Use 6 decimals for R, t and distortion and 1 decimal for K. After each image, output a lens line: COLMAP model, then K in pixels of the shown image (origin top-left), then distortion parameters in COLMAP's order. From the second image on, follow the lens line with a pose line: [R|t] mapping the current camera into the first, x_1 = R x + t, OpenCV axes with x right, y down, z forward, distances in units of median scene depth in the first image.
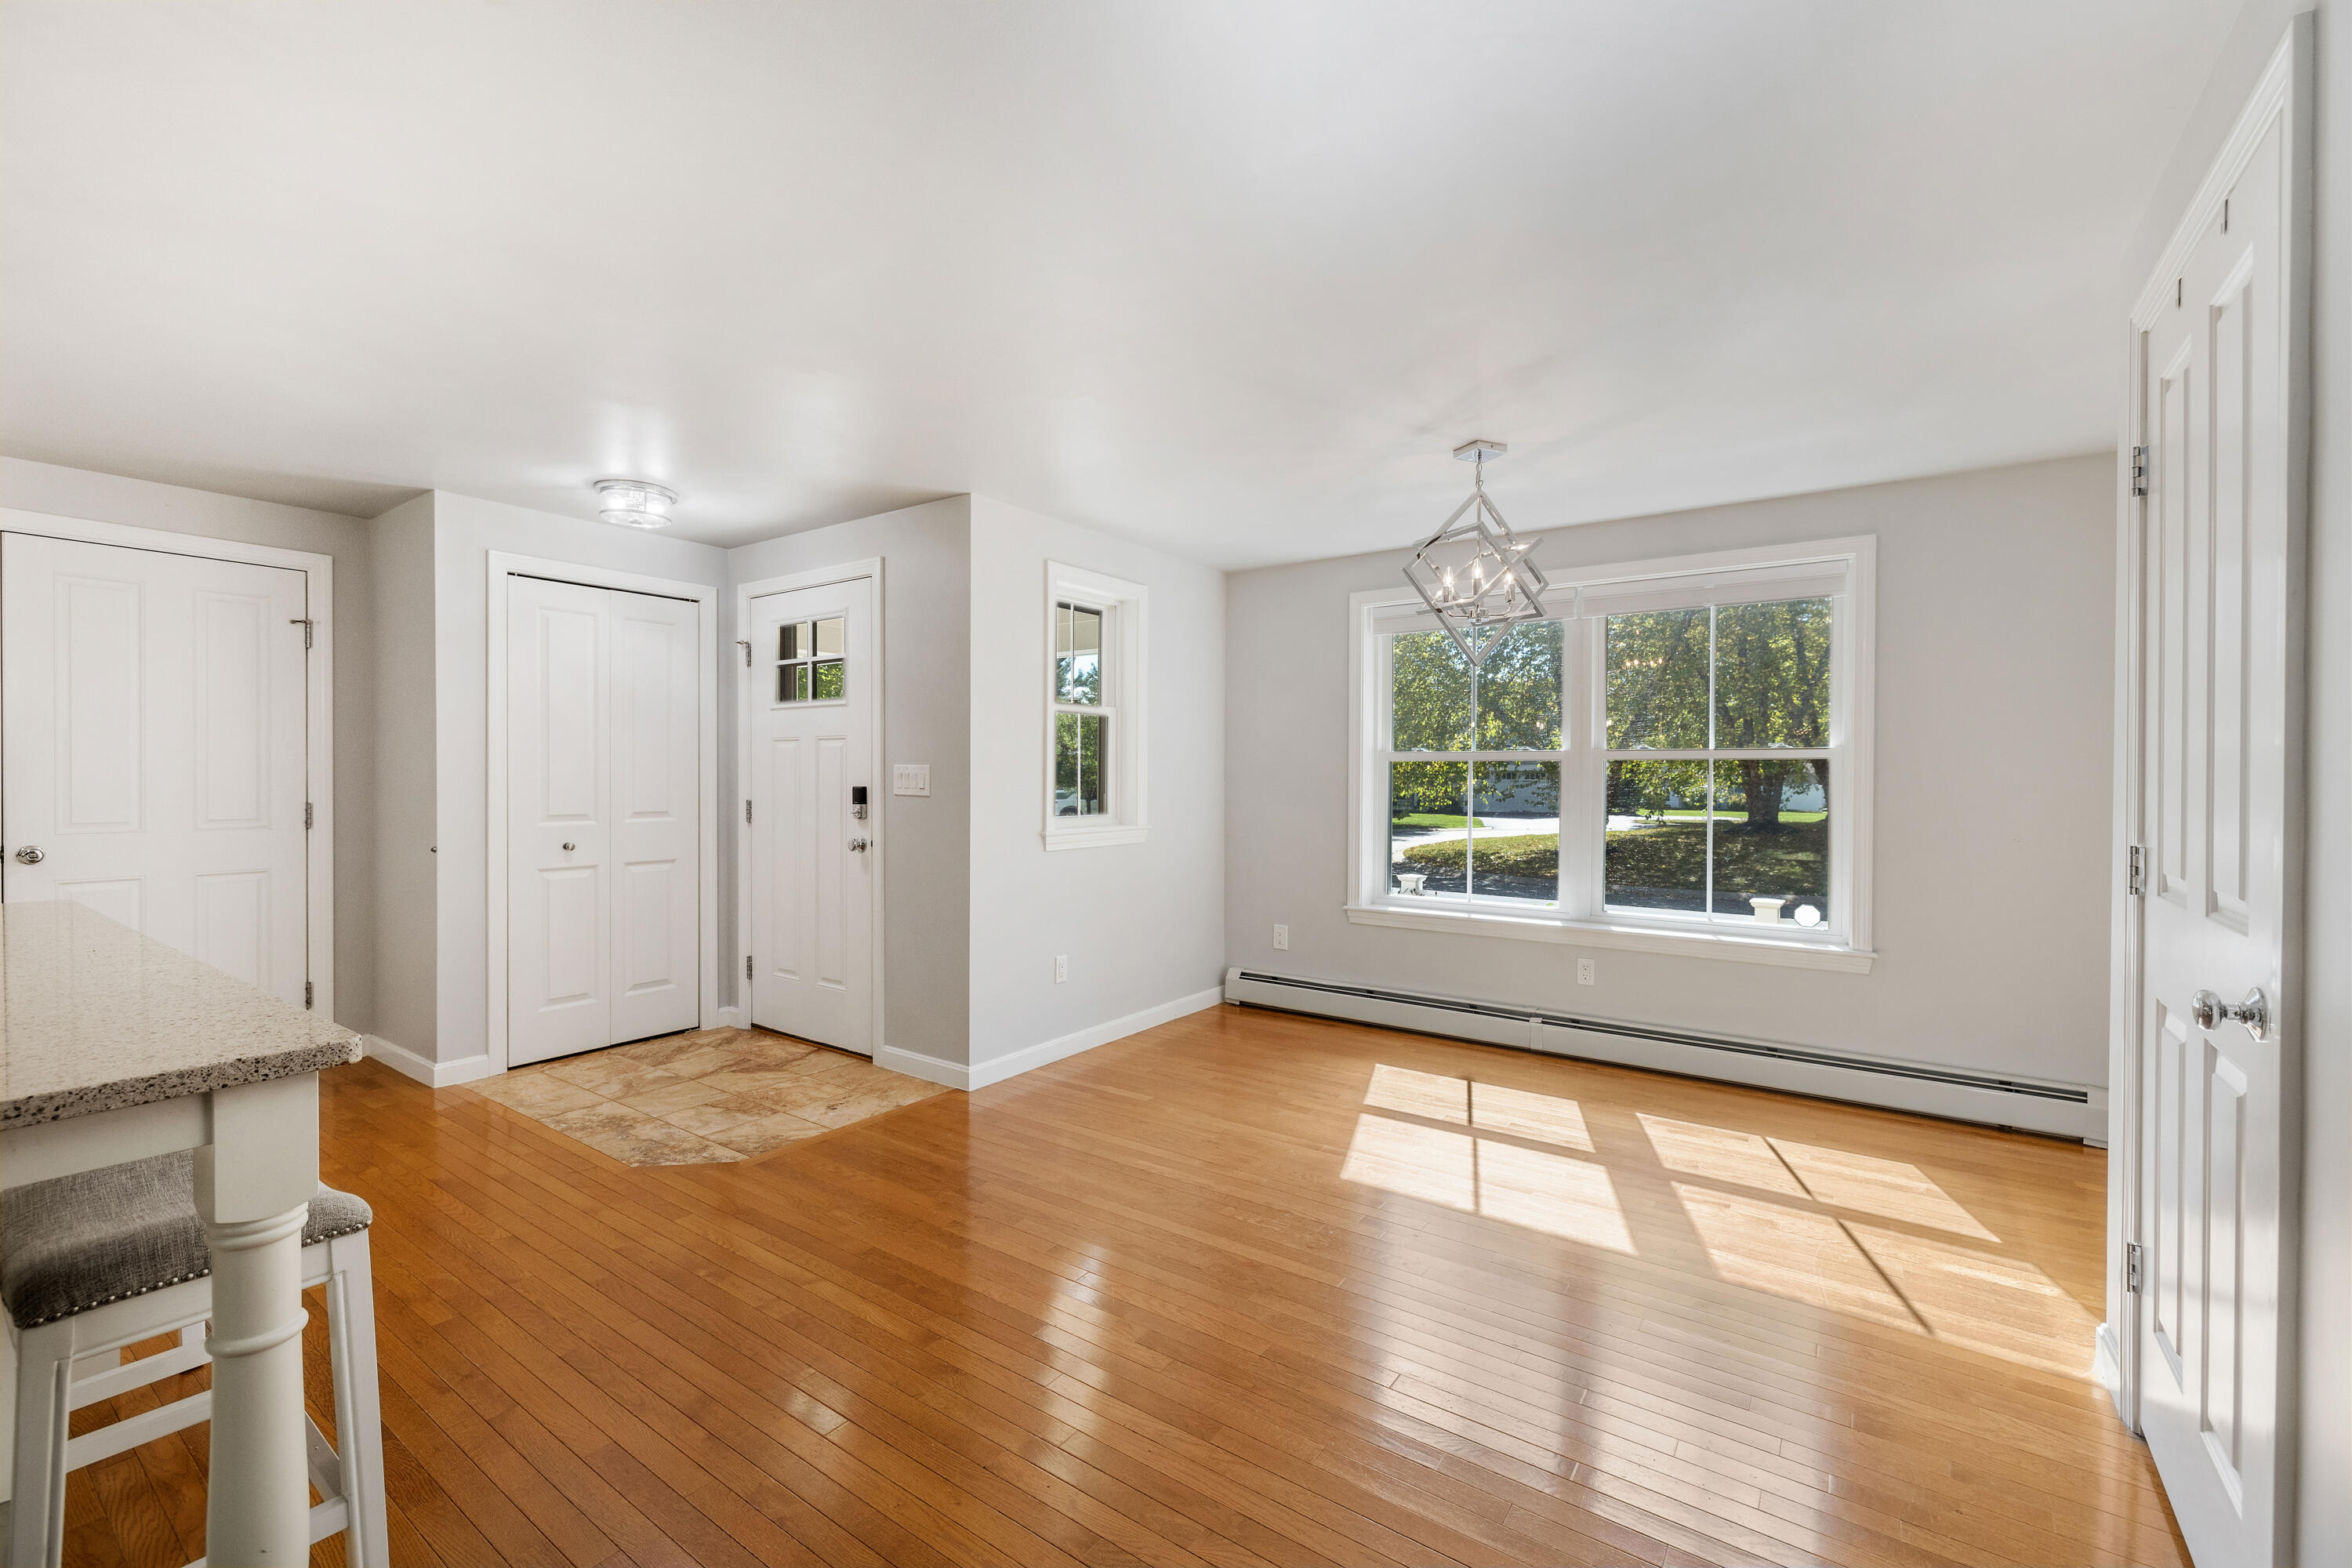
lens RADIAL K [[984.9, 0, 1173.5], [0, 984.9, 783.0], [0, 0, 1]] dist [0.002420, -0.000861]
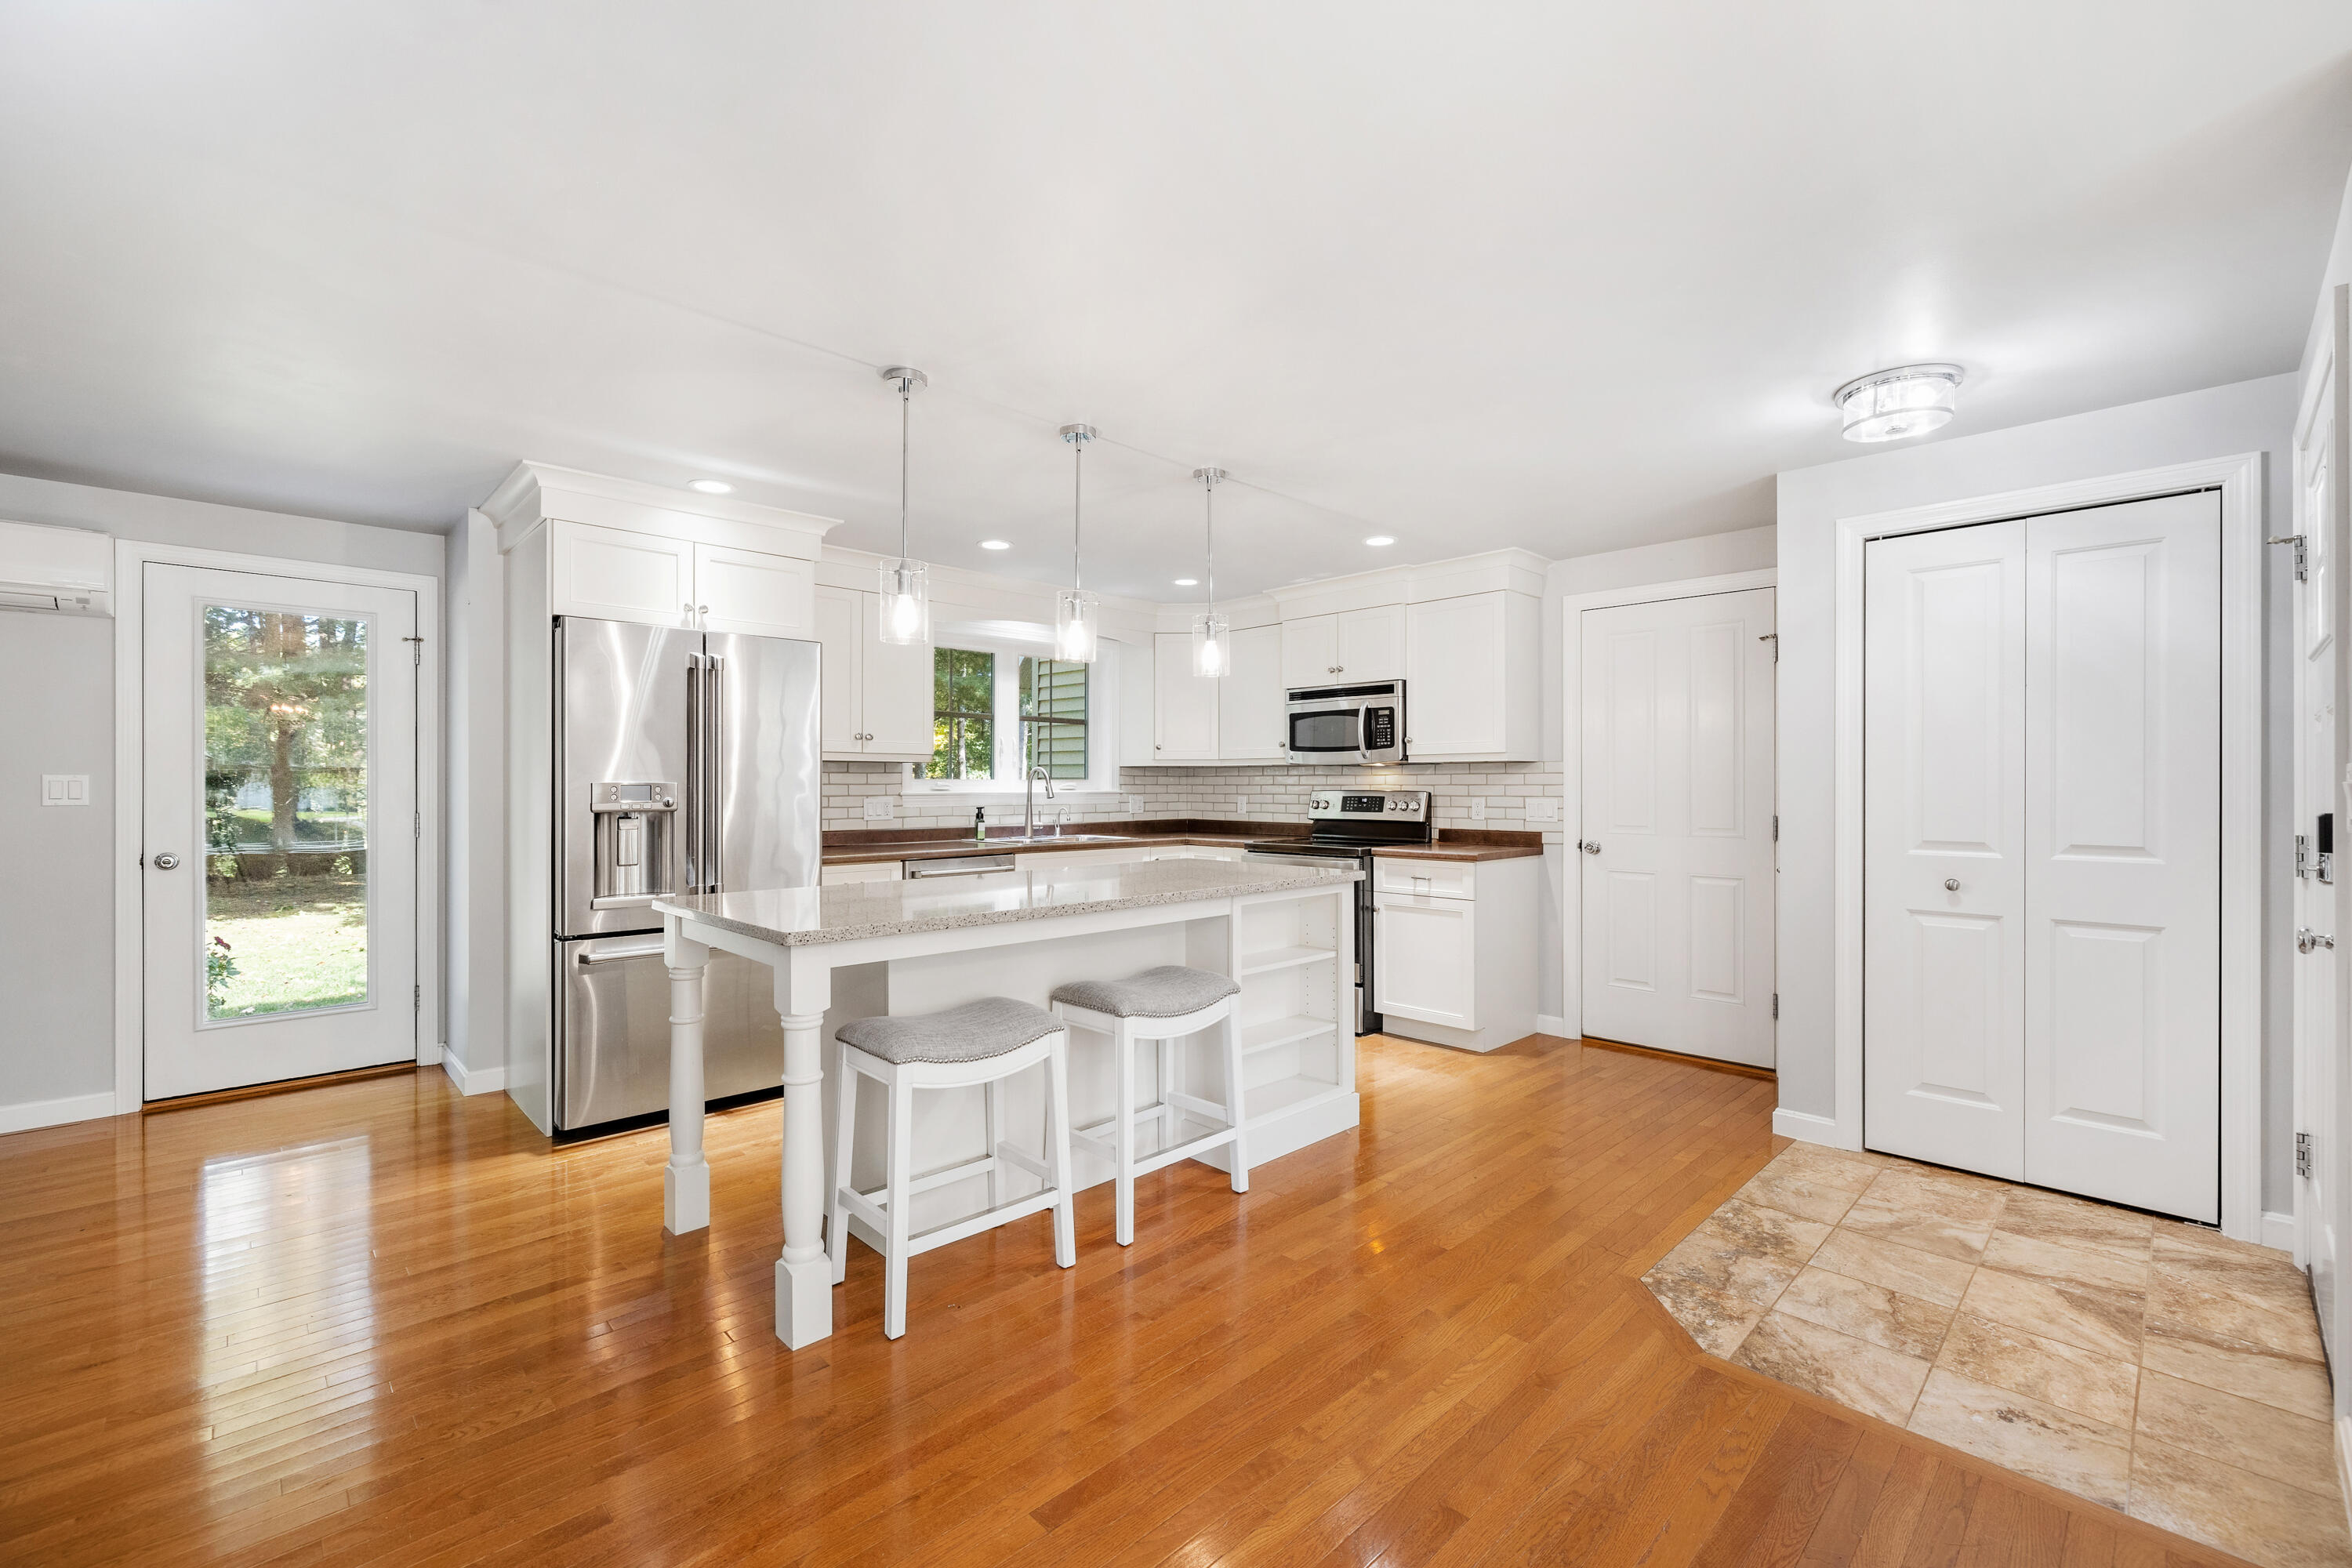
lens RADIAL K [[984.9, 0, 1163.5], [0, 984.9, 788.6], [0, 0, 1]] dist [0.002420, -0.000861]
pose [[-0.190342, 0.000128, -0.981718, 0.244520], [-0.009358, 0.999954, 0.001945, -0.003468], [0.981673, 0.009557, -0.190332, 0.614905]]
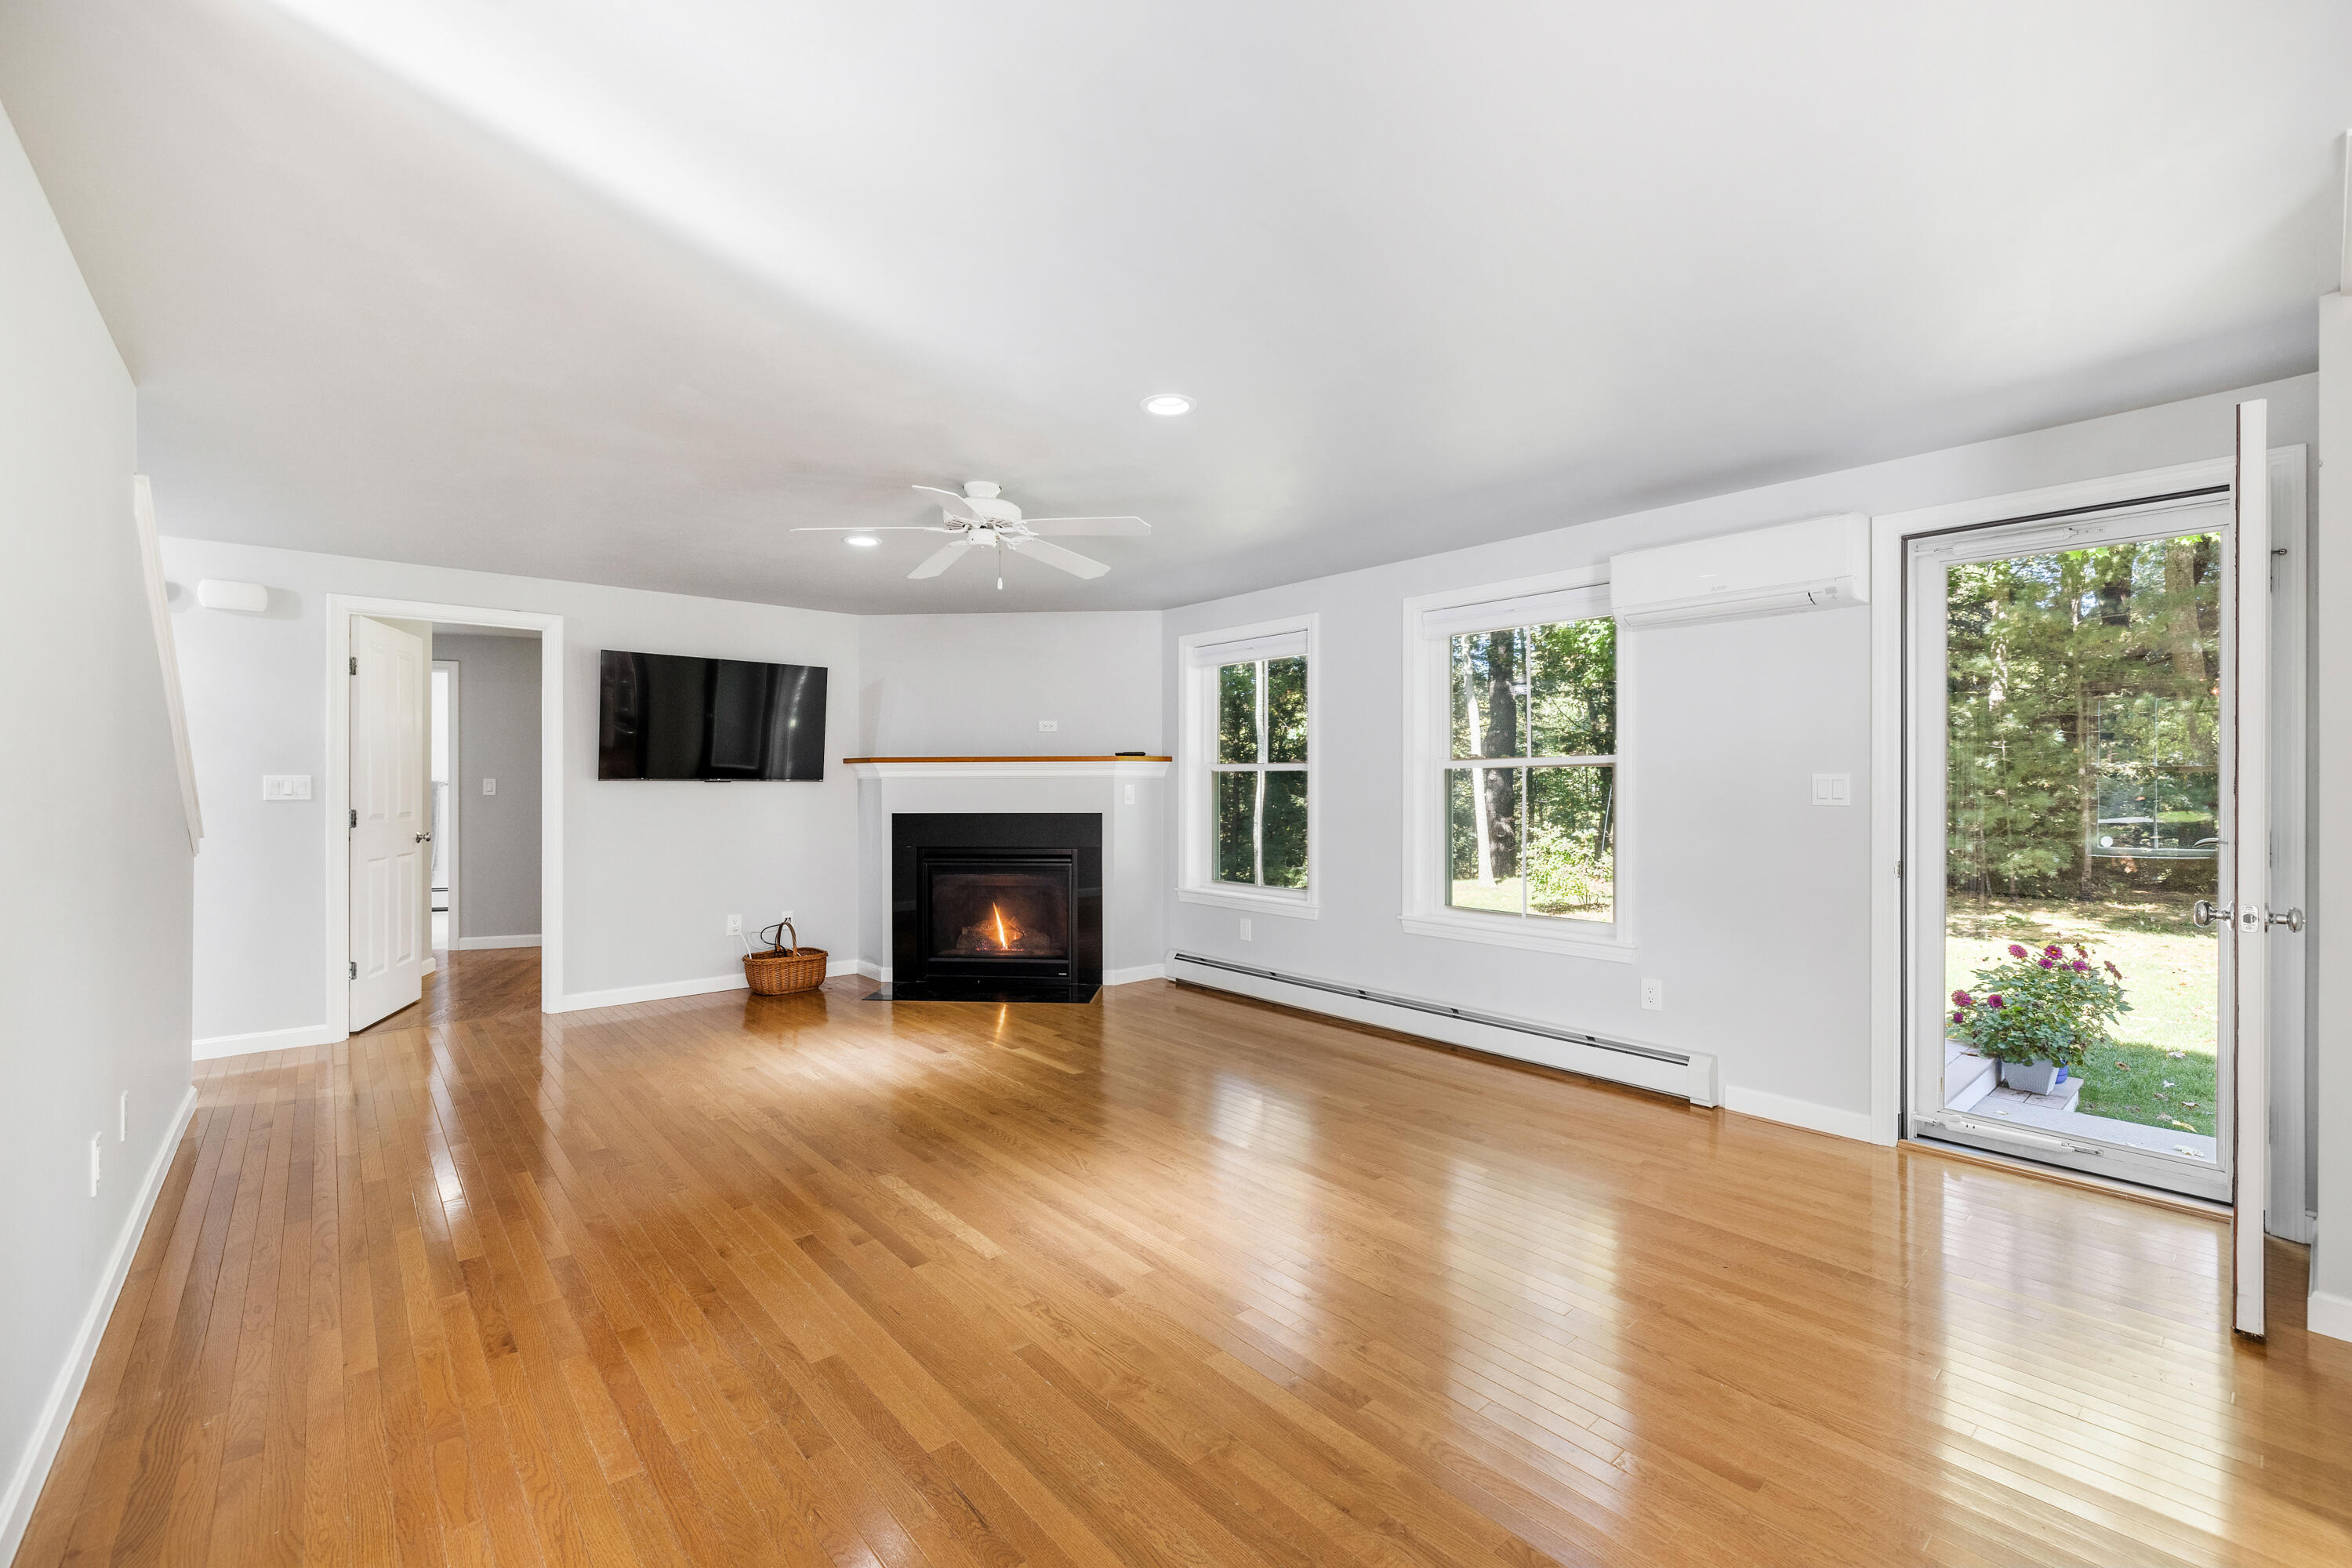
lens RADIAL K [[984.9, 0, 1167.5], [0, 984.9, 776.2], [0, 0, 1]] dist [0.002420, -0.000861]
pose [[-0.970254, -0.001359, 0.242086, -0.105089], [-0.000988, 0.999998, 0.001654, -0.003918], [-0.242088, 0.001366, -0.970253, 0.450400]]
